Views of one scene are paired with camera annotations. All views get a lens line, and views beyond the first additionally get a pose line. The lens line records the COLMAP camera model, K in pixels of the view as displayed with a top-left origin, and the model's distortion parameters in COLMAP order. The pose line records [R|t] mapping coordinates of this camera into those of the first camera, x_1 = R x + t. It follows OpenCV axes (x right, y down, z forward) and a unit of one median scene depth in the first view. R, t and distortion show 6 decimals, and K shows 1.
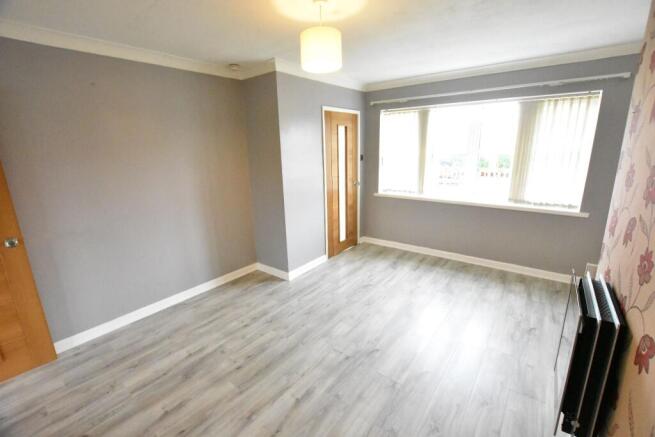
lens RADIAL K [[287.6, 0, 329.7], [0, 287.6, 216.4], [0, 0, 1]] dist [-0.026212, 0.000341]
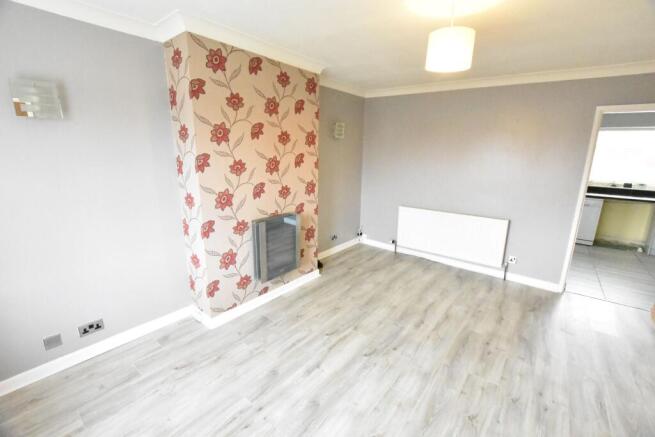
lens RADIAL K [[287.6, 0, 329.7], [0, 287.6, 216.4], [0, 0, 1]] dist [-0.026212, 0.000341]
pose [[-0.999927, -0.000033, 0.012122, 0.258202], [0.005427, 0.892944, 0.450135, -0.379245], [-0.010839, 0.450167, -0.892878, 1.539243]]
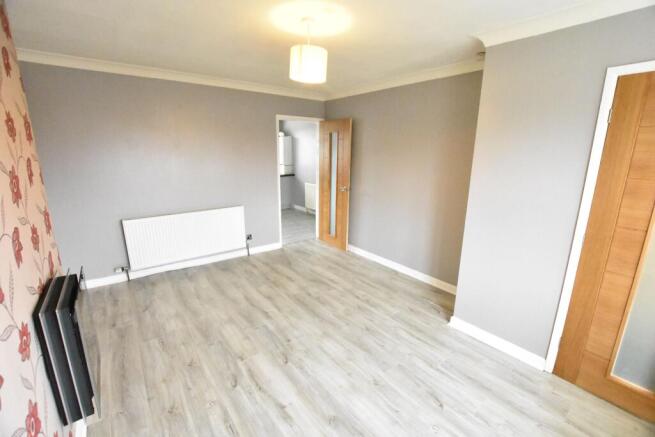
lens RADIAL K [[287.6, 0, 329.7], [0, 287.6, 216.4], [0, 0, 1]] dist [-0.026212, 0.000341]
pose [[-0.254883, 0.238496, -0.937099, 0.838778], [-0.235416, 0.924643, 0.299357, -0.283005], [0.937877, 0.296909, -0.179530, 1.071288]]
